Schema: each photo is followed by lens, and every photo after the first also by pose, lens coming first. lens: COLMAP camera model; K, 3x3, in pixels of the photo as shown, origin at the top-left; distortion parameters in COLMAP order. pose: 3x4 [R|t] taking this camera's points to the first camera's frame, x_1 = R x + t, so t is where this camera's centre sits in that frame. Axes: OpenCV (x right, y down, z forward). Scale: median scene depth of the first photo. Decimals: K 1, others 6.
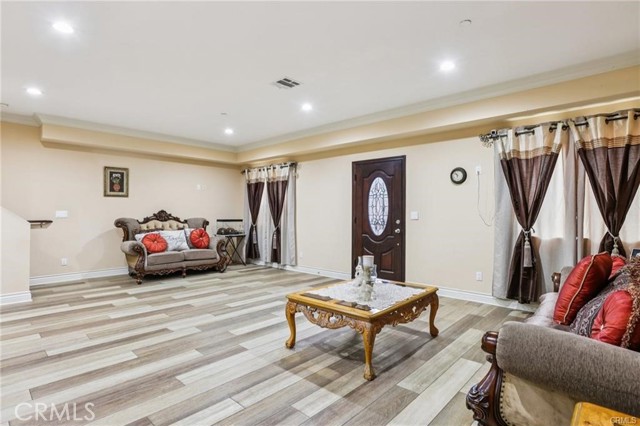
lens RADIAL K [[325.3, 0, 320.8], [0, 325.3, 208.1], [0, 0, 1]] dist [-0.025730, 0.000490]
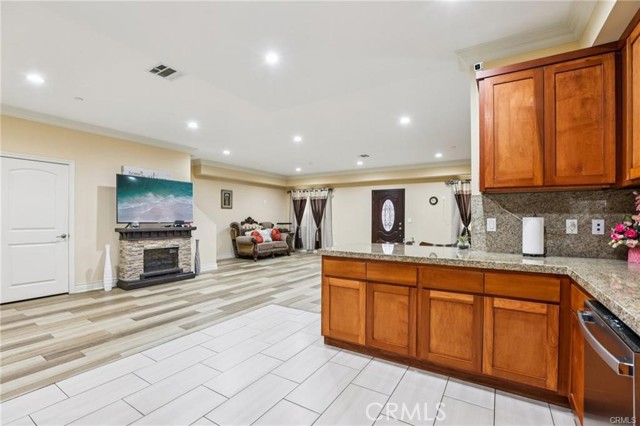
lens RADIAL K [[288.9, 0, 320.0], [0, 288.9, 213.0], [0, 0, 1]] dist [-0.025885, 0.000518]
pose [[0.982090, 0.004755, 0.188353, -0.488370], [-0.004067, 0.999984, -0.004041, -0.010269], [-0.188369, 0.003202, 0.982093, -0.505469]]
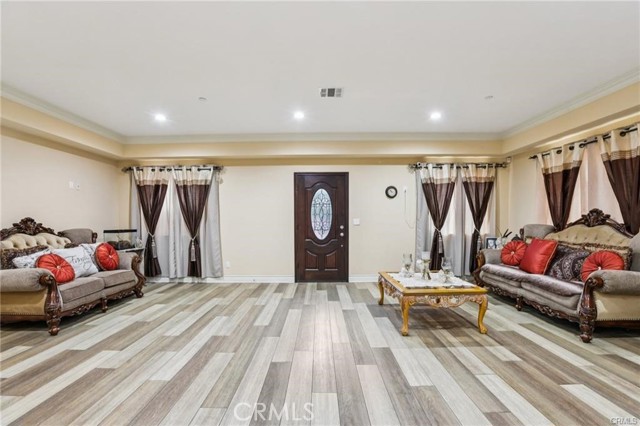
lens RADIAL K [[295.3, 0, 313.4], [0, 295.3, 230.1], [0, 0, 1]] dist [-0.054468, 0.024111]
pose [[0.743985, -0.028883, 0.667572, -0.523602], [-0.002272, 0.998950, 0.045753, 0.003314], [-0.668192, -0.035557, 0.743138, 0.231450]]
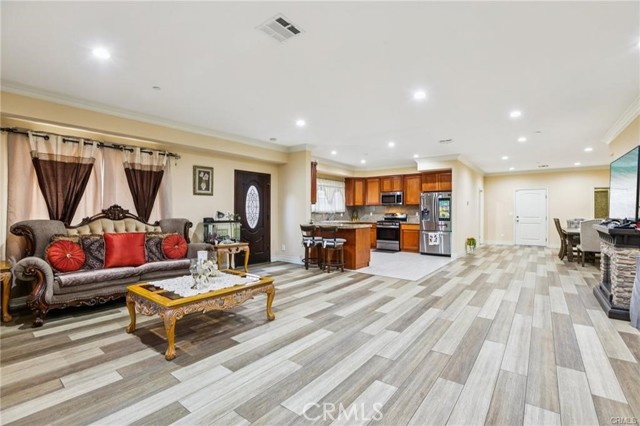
lens RADIAL K [[288.9, 0, 320.0], [0, 288.9, 213.0], [0, 0, 1]] dist [-0.025885, 0.000518]
pose [[-0.996328, -0.003902, -0.085528, -0.095886], [-0.003099, 0.999950, -0.009525, 0.011266], [0.085561, -0.009225, -0.996290, 1.092285]]
